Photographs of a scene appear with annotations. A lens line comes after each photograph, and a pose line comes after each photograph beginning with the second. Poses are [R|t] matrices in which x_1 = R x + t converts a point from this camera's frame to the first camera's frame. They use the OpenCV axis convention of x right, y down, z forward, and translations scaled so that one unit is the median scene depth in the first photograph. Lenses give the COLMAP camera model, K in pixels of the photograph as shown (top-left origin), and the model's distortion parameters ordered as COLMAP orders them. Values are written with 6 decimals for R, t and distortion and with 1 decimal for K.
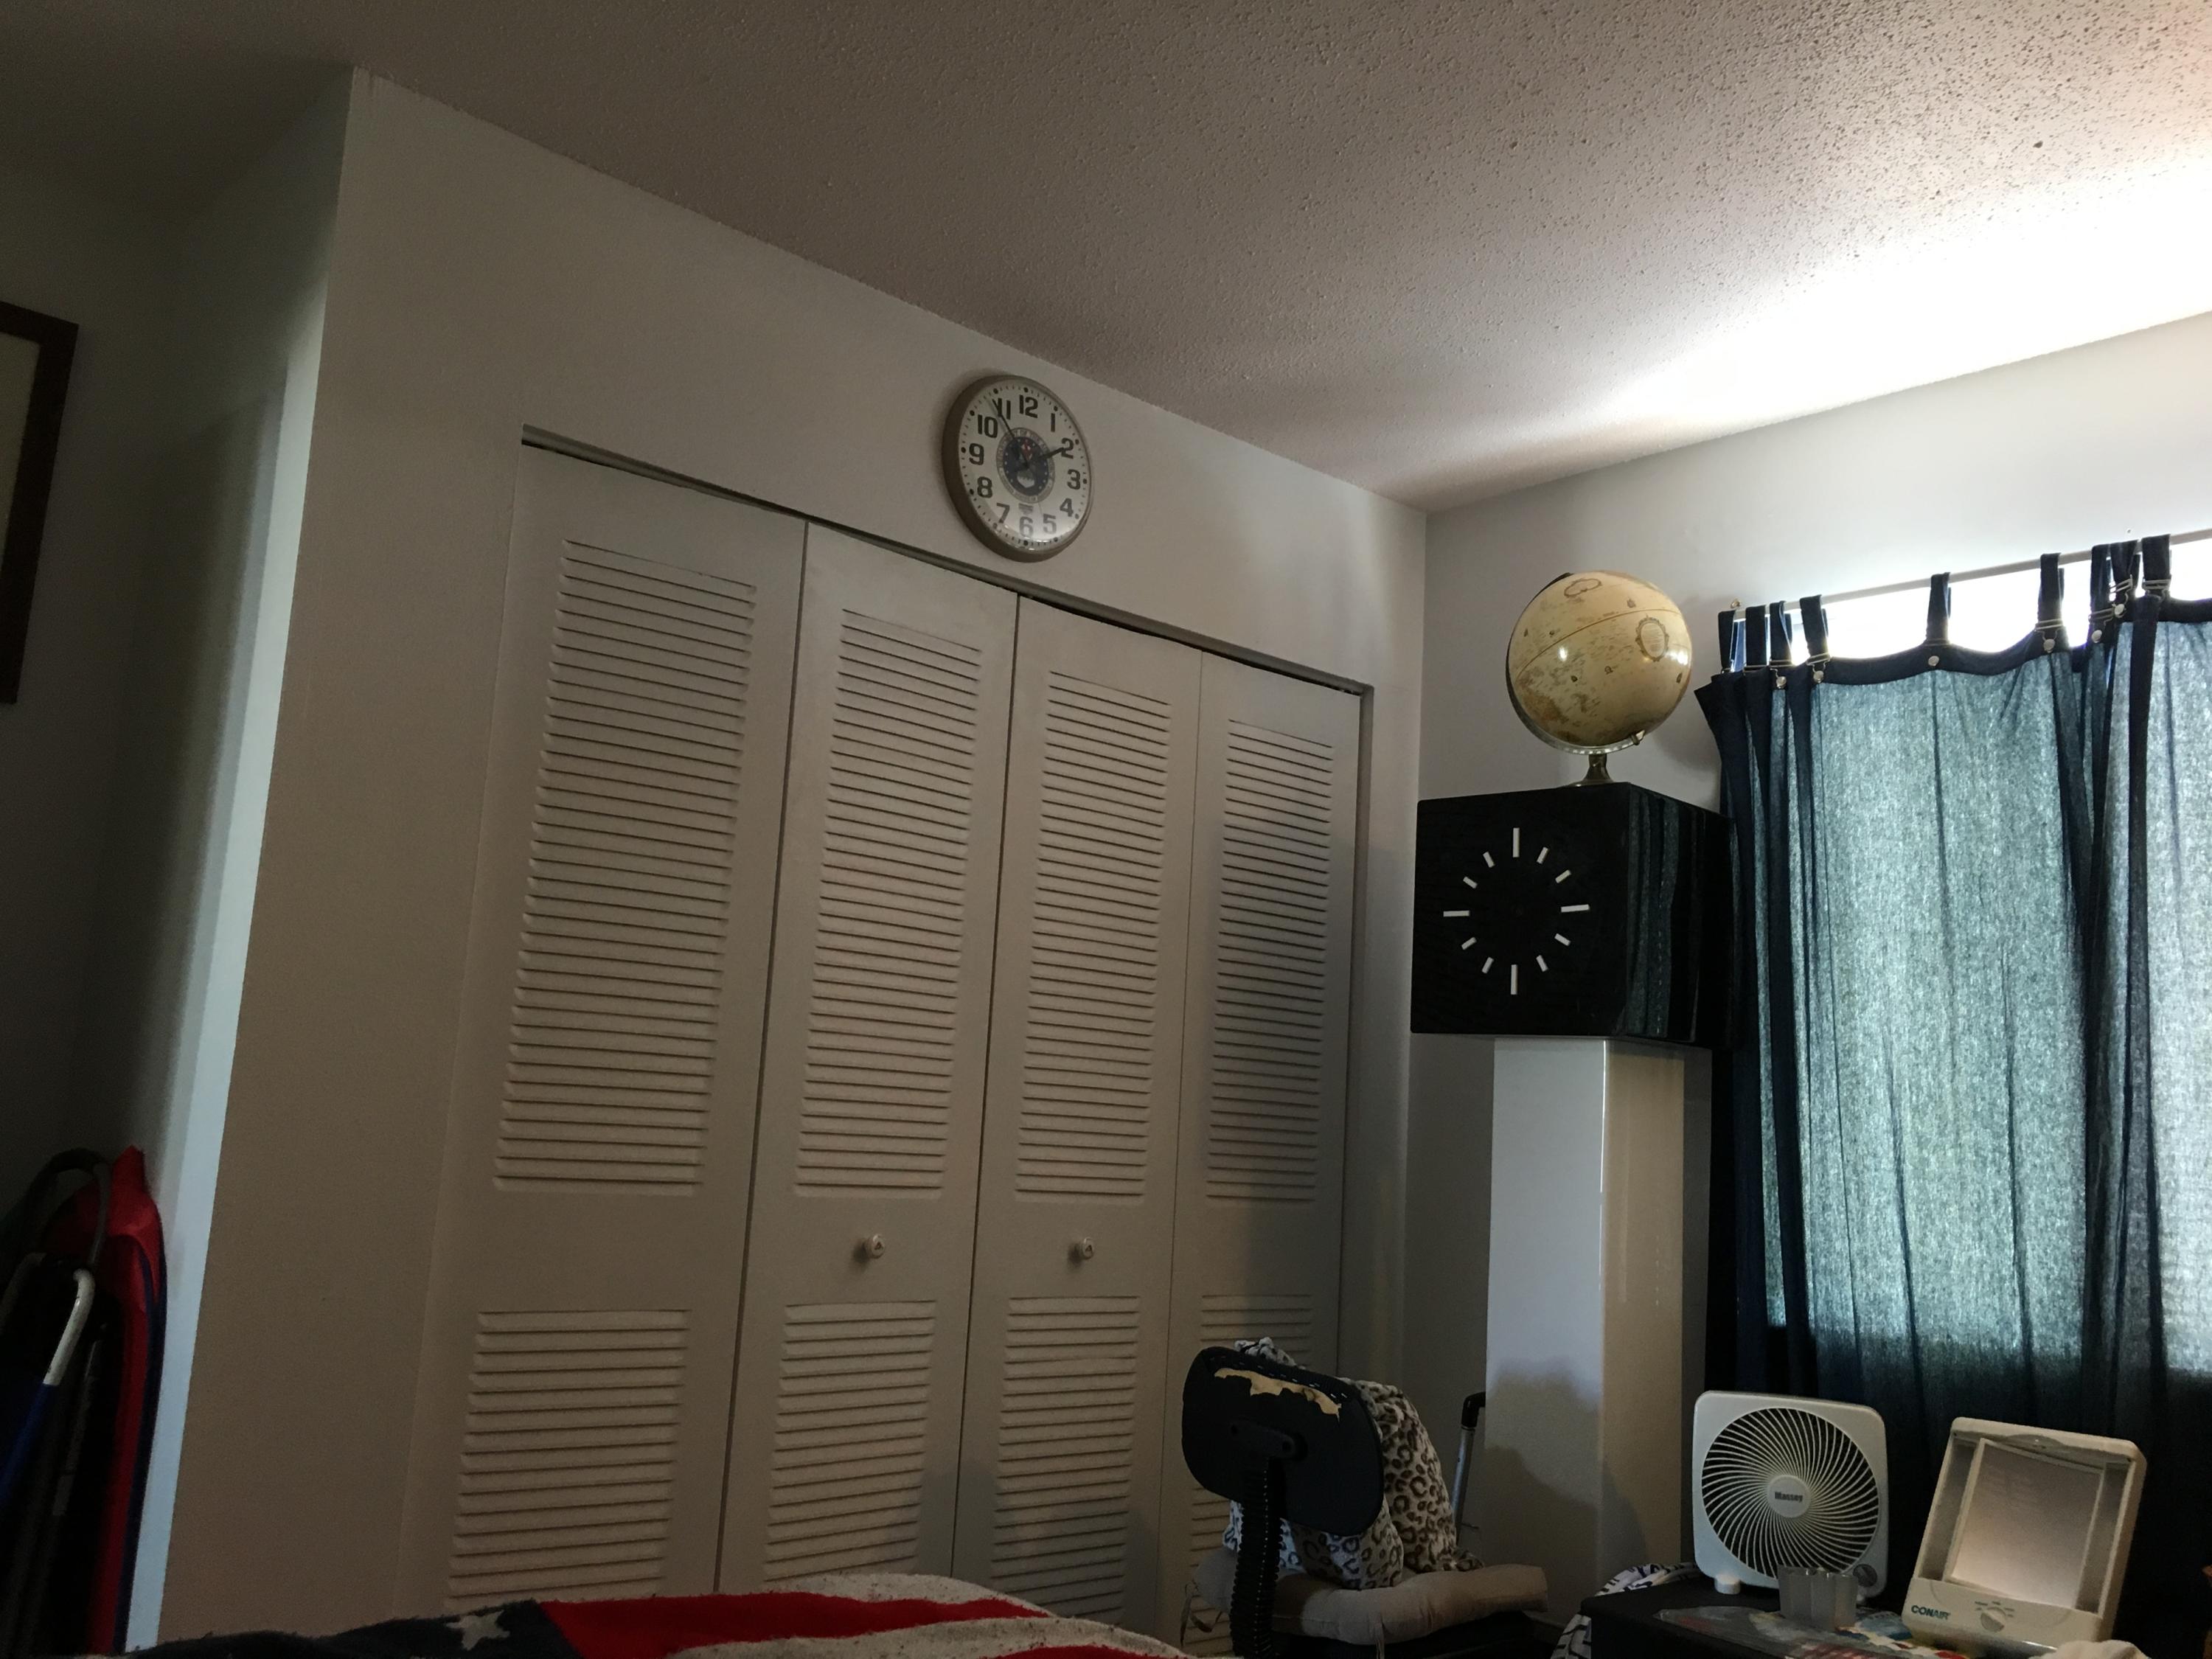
lens RADIAL K [[1851.1, 0, 1106.0], [0, 1851.1, 829.5], [0, 0, 1]] dist [0.002347, 0.002591]
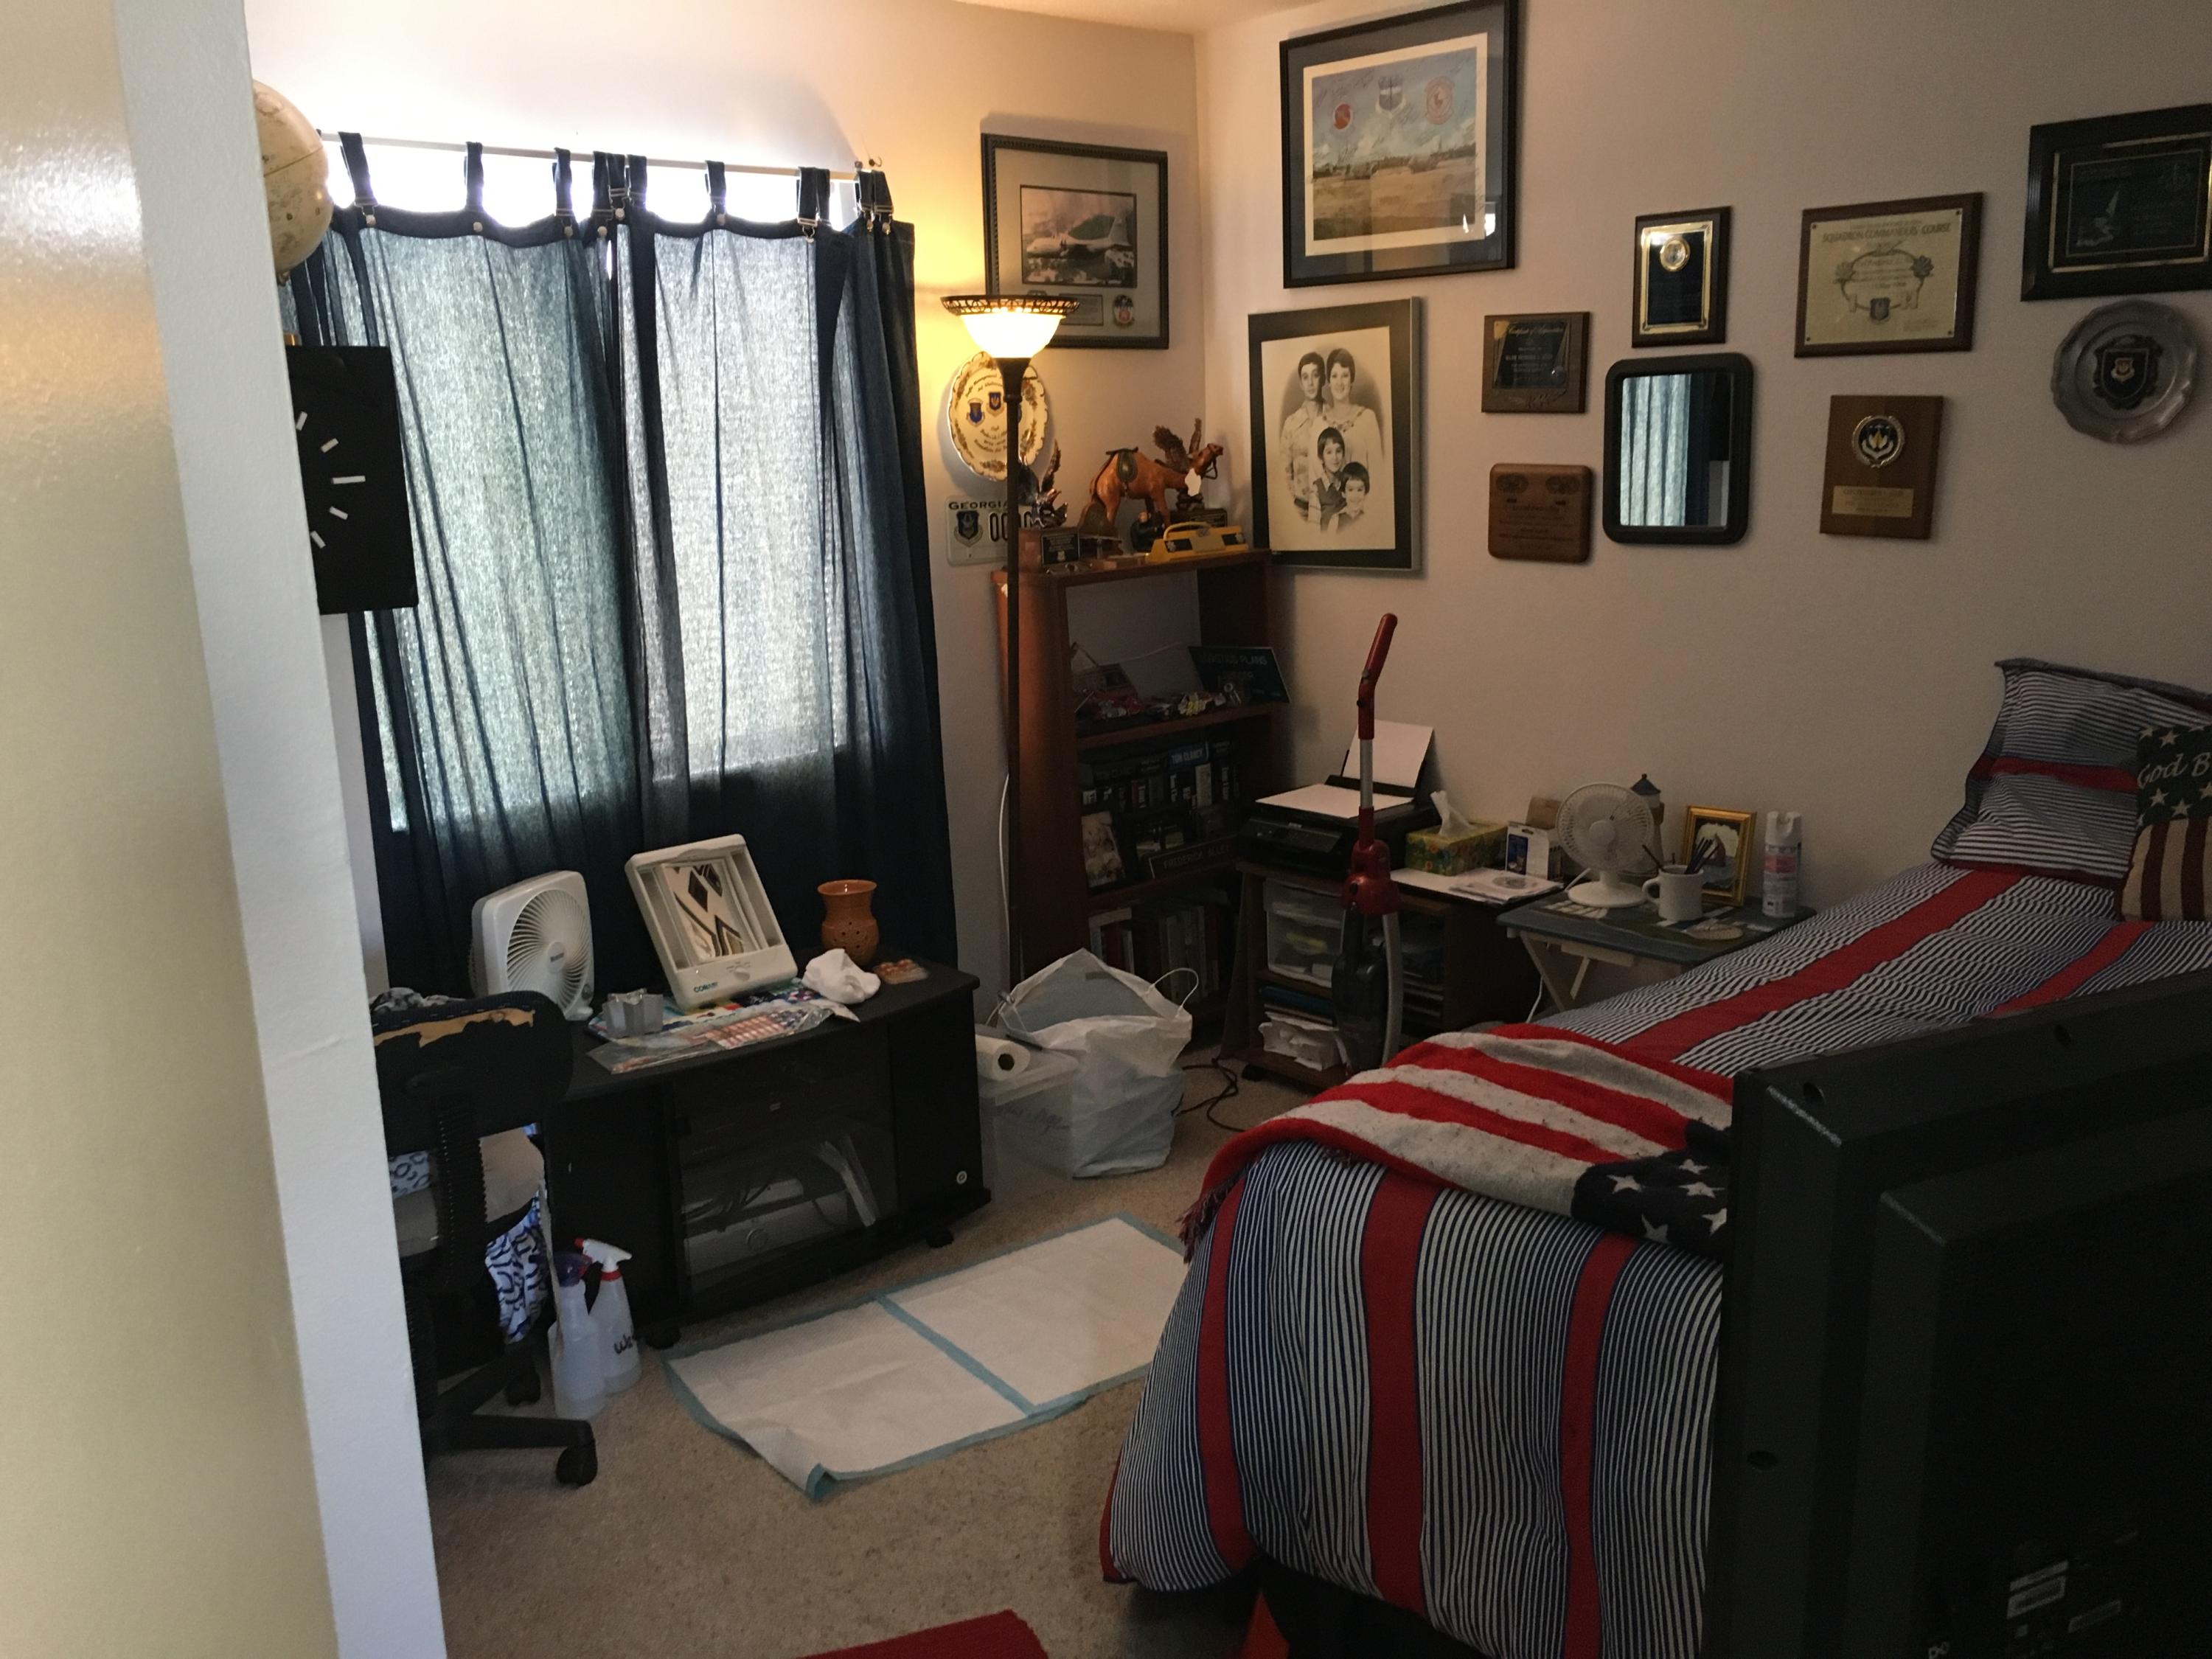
lens RADIAL K [[1883.3, 0, 1106.0], [0, 1883.3, 829.5], [0, 0, 1]] dist [0.005186, -0.000463]
pose [[-0.000132, -0.268680, 0.963229, -0.743398], [-0.124637, 0.955723, 0.266570, -0.094381], [-0.992202, -0.120019, -0.033613, 0.623367]]
